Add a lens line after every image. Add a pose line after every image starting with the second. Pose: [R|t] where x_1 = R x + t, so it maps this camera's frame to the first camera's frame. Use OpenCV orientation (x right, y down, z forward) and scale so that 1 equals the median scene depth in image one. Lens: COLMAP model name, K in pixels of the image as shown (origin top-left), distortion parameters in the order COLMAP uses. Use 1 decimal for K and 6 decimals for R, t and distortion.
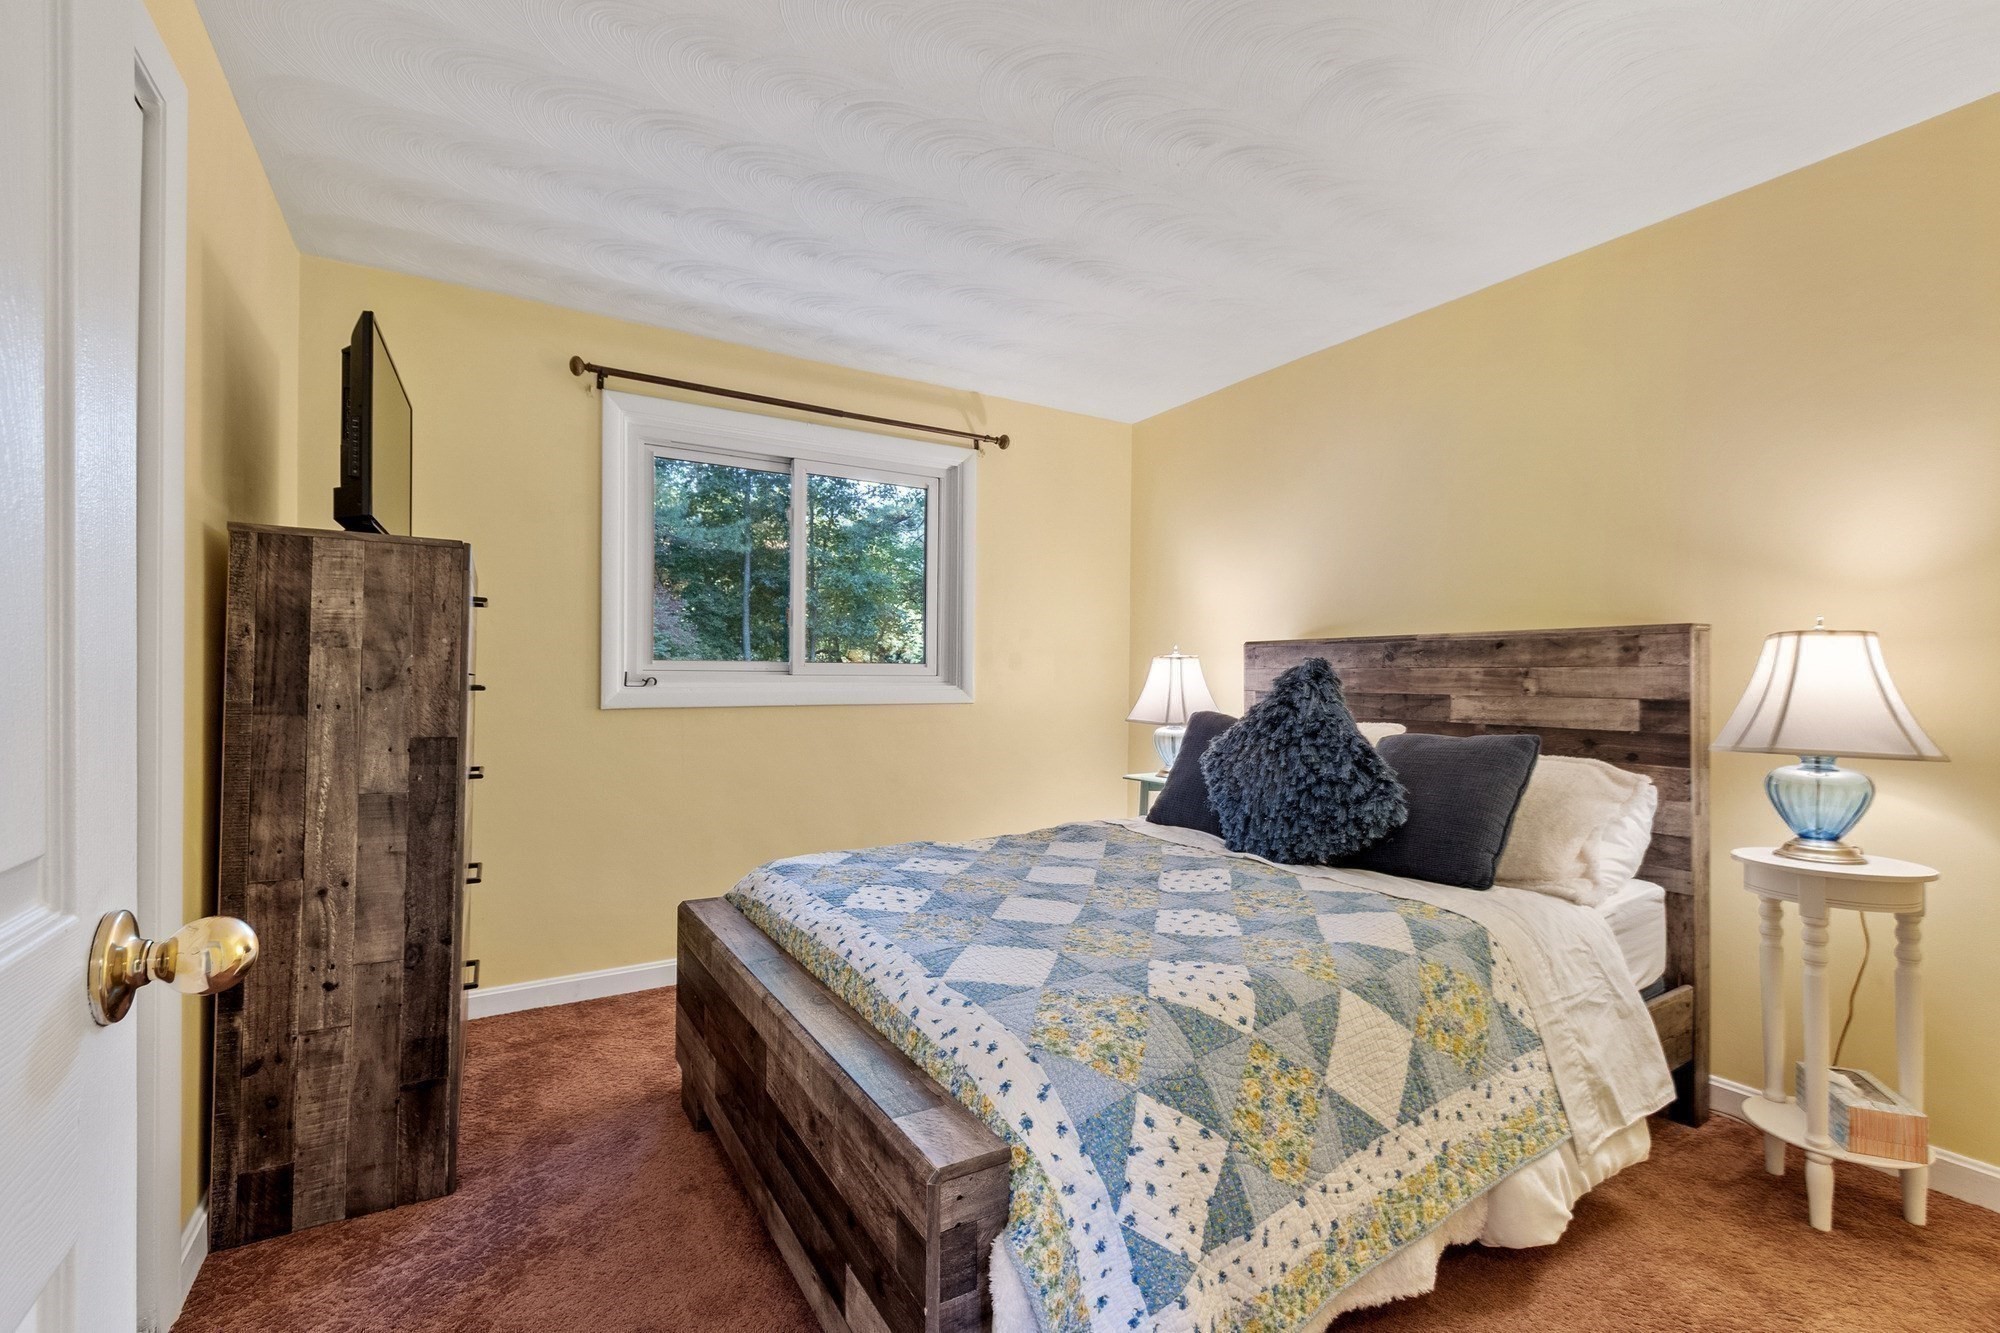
lens RADIAL K [[870.9, 0, 1006.0], [0, 870.9, 673.0], [0, 0, 1]] dist [0.001241, -0.000946]
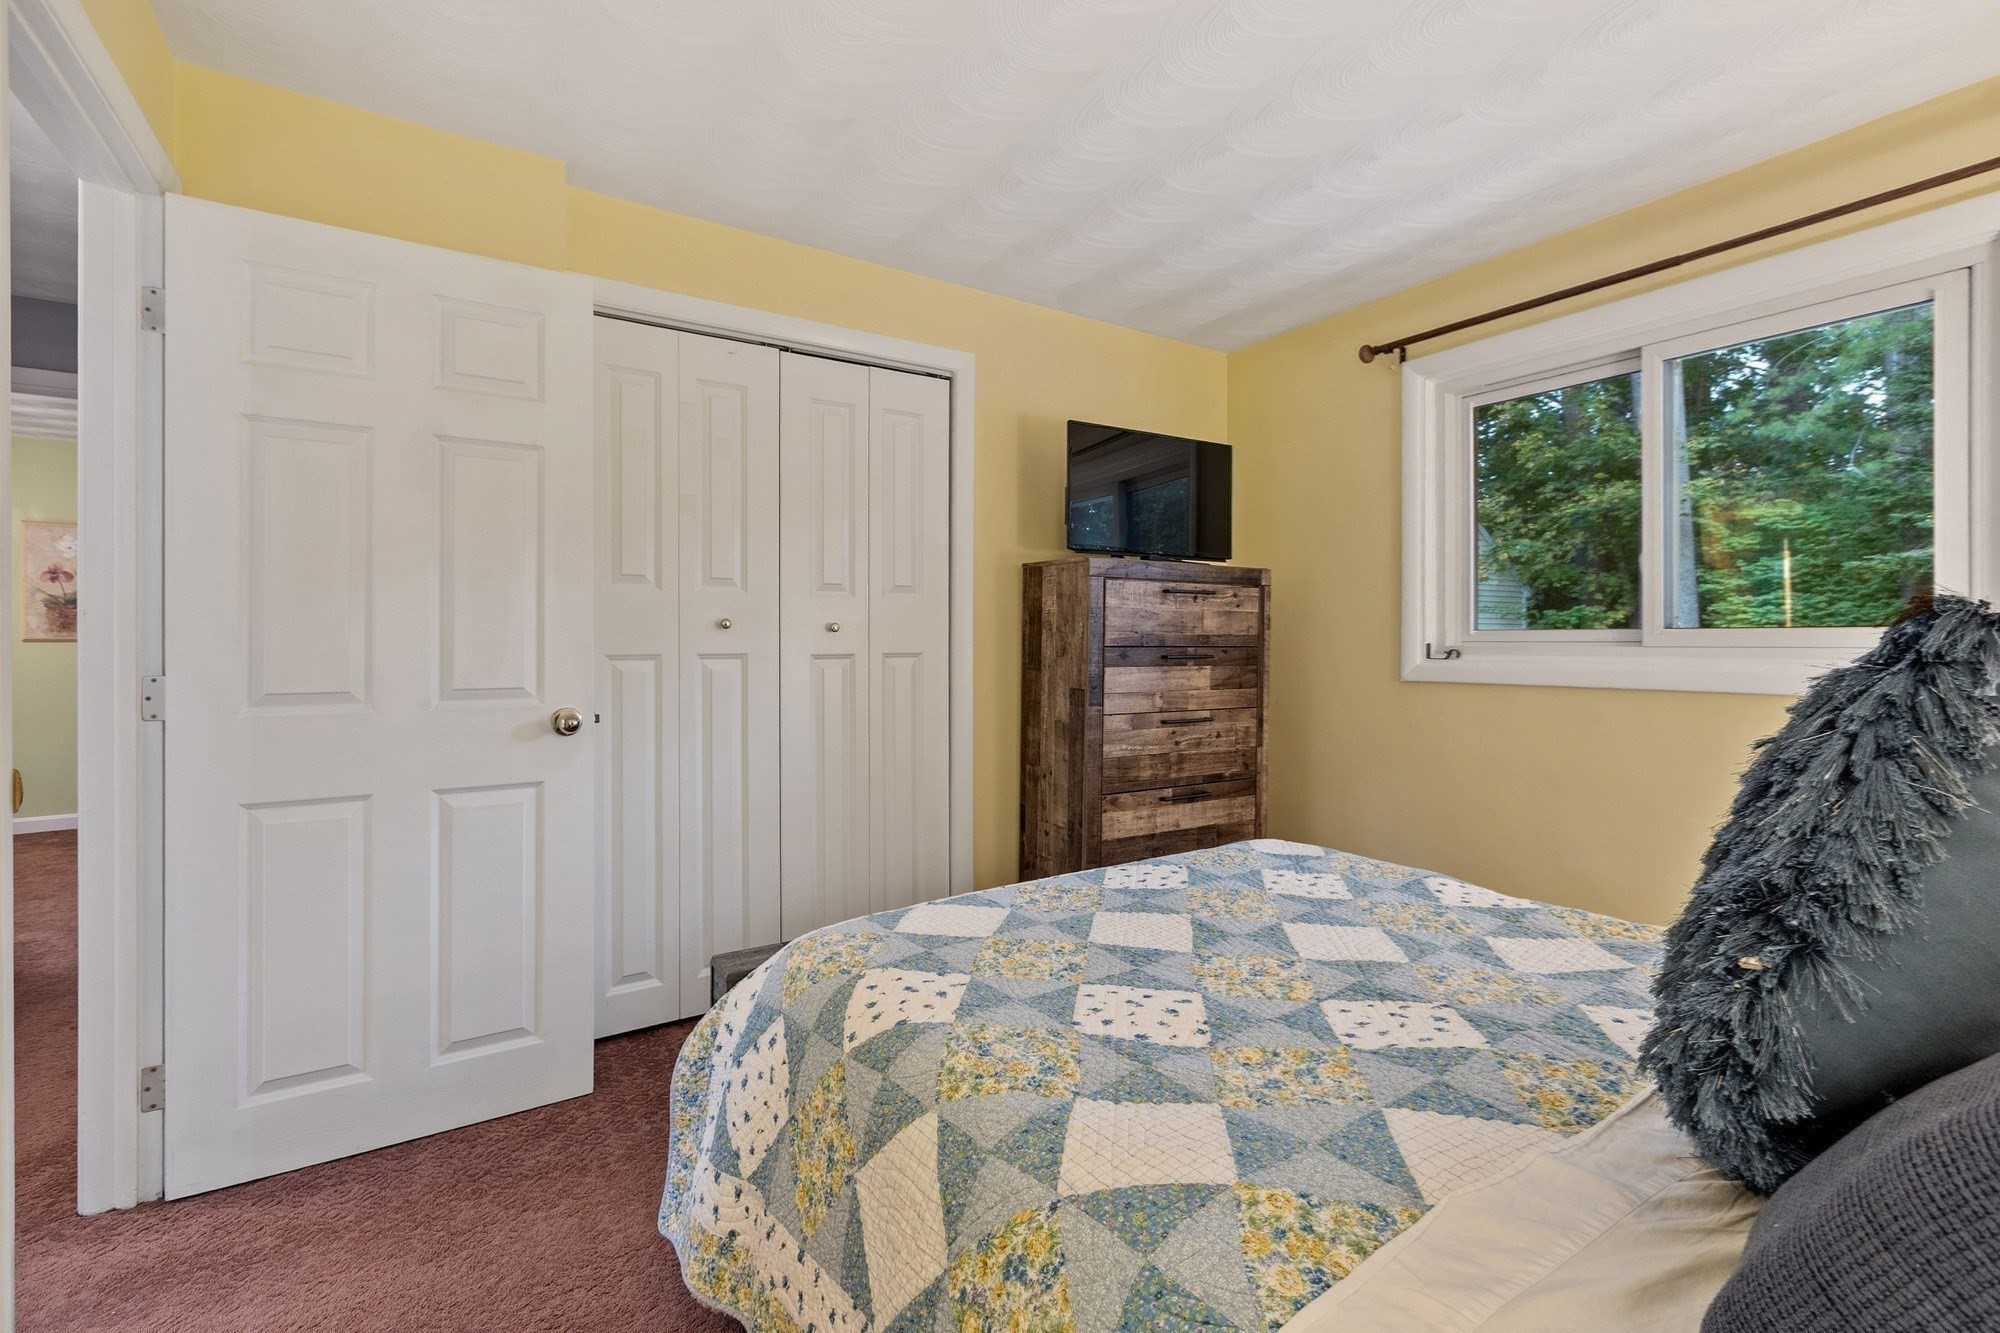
lens RADIAL K [[870.9, 0, 1001.2], [0, 870.9, 647.9], [0, 0, 1]] dist [0.001241, -0.000946]
pose [[0.022442, 0.003308, -0.999743, 0.777941], [0.001932, 0.999993, 0.003353, -0.001380], [0.999746, -0.002007, 0.022435, 0.756707]]
